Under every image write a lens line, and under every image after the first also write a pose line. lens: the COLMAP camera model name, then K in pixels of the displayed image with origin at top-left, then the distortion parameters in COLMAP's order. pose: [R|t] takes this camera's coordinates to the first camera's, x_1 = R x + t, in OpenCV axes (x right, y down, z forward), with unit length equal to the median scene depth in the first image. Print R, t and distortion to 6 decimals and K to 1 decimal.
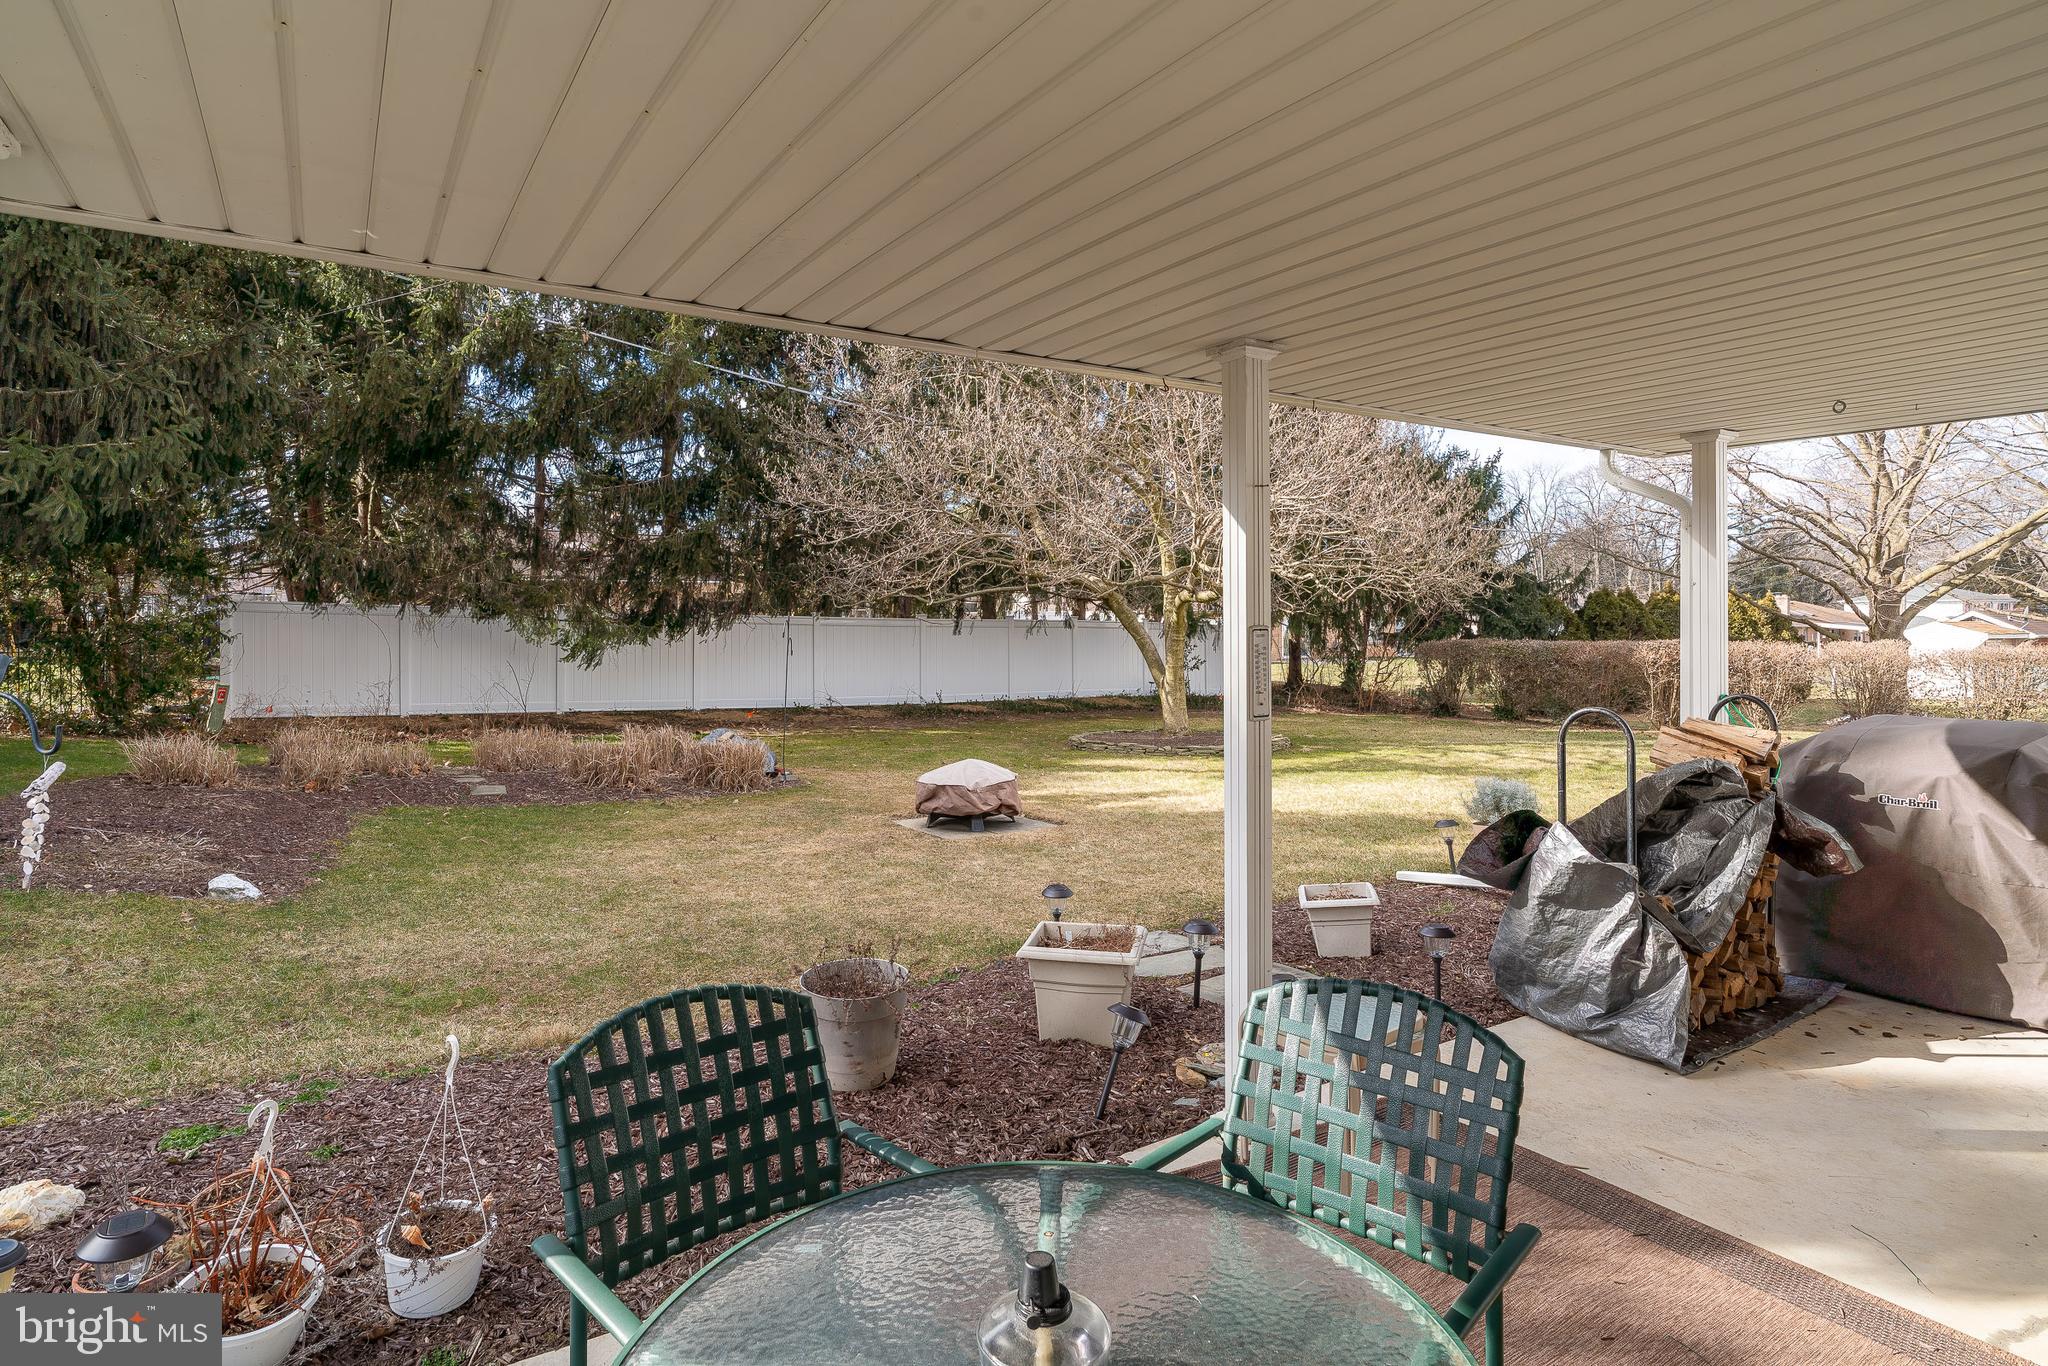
lens RADIAL K [[1107.6, 0, 1012.6], [0, 1107.6, 635.9], [0, 0, 1]] dist [-0.000915, 0.001184]
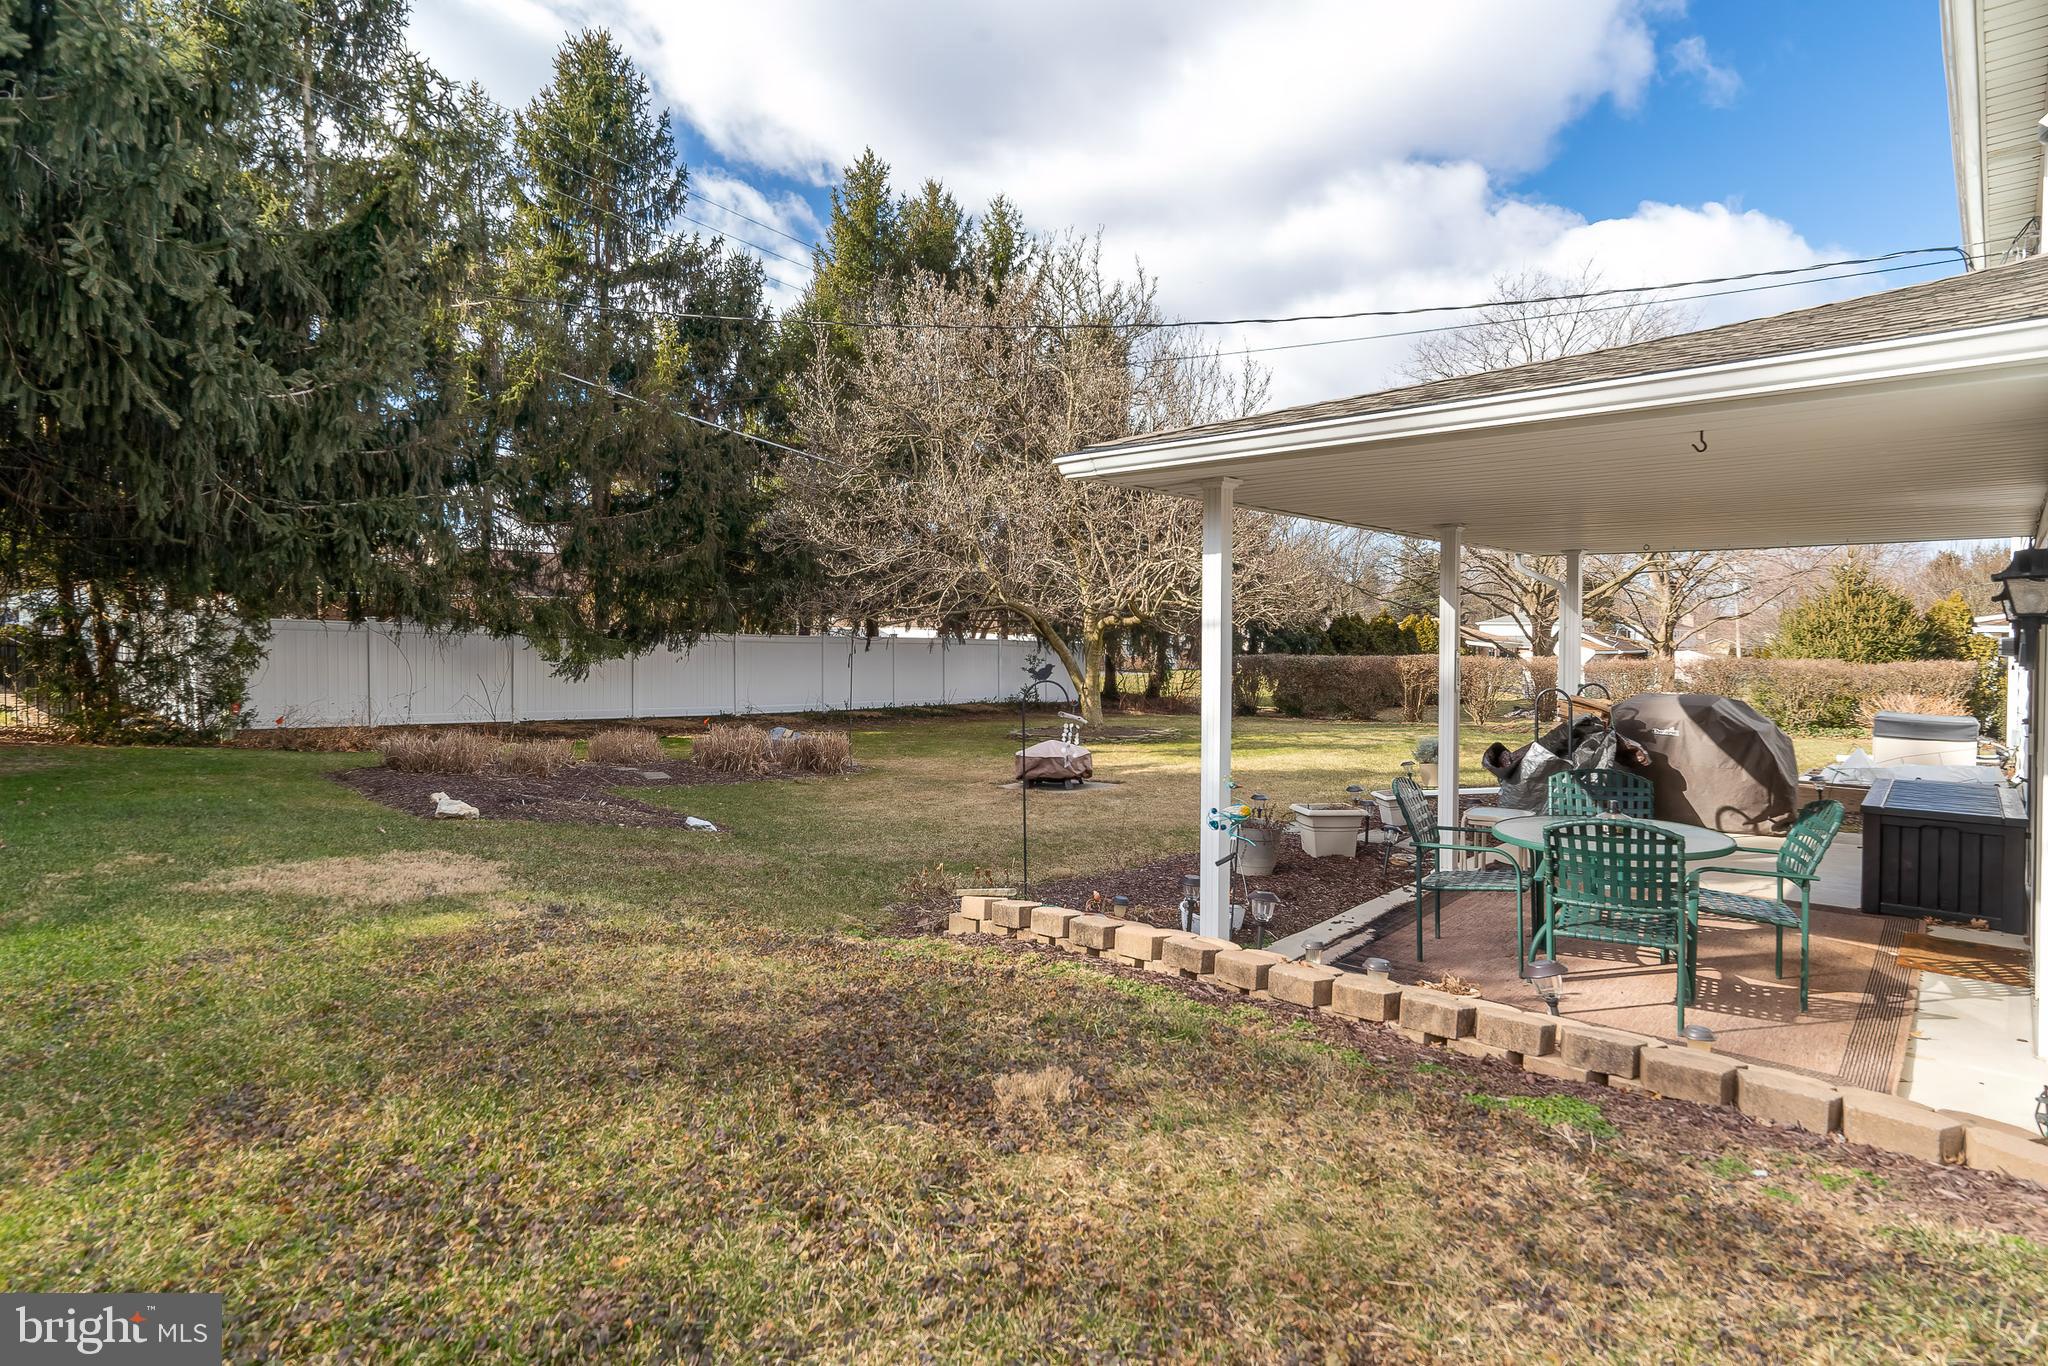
lens RADIAL K [[1103.5, 0, 1024.0], [0, 1103.5, 683.0], [0, 0, 1]] dist [0.001826, -0.000280]
pose [[0.962475, -0.006364, 0.271295, -0.350456], [-0.001724, 0.999561, 0.029562, -0.001677], [-0.271364, -0.028921, 0.962042, -0.258089]]
